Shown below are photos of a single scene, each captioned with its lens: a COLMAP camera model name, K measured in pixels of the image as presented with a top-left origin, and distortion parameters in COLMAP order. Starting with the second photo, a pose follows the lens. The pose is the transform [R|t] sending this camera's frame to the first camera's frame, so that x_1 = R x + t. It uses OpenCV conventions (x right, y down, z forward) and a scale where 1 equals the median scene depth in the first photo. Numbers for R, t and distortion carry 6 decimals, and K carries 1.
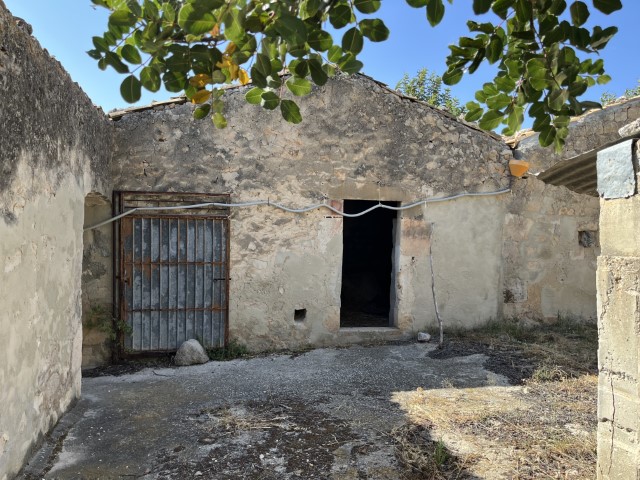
lens RADIAL K [[477.1, 0, 322.5], [0, 477.1, 233.5], [0, 0, 1]] dist [0.027806, -0.009450]
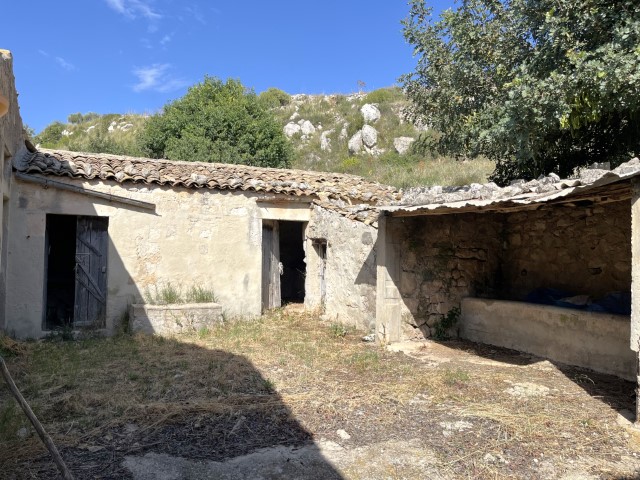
lens RADIAL K [[477.1, 0, 322.5], [0, 477.1, 233.5], [0, 0, 1]] dist [0.027806, -0.009450]
pose [[-0.242004, 0.023397, 0.969993, -0.214182], [0.001544, 0.999717, -0.023728, 0.018398], [-0.970274, -0.004245, -0.241971, 0.847719]]
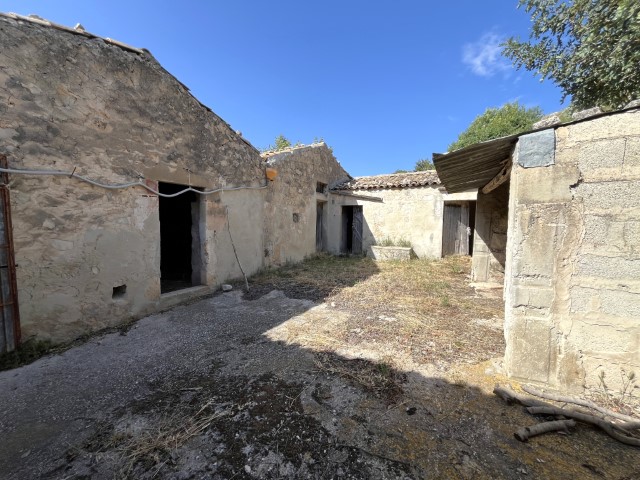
lens RADIAL K [[256.8, 0, 318.8], [0, 256.8, 241.3], [0, 0, 1]] dist [-0.004503, -0.001000]
pose [[0.655810, -0.071013, 0.751578, -0.172031], [0.019614, 0.996833, 0.077071, 0.031095], [-0.754671, -0.035802, 0.655126, 0.329376]]
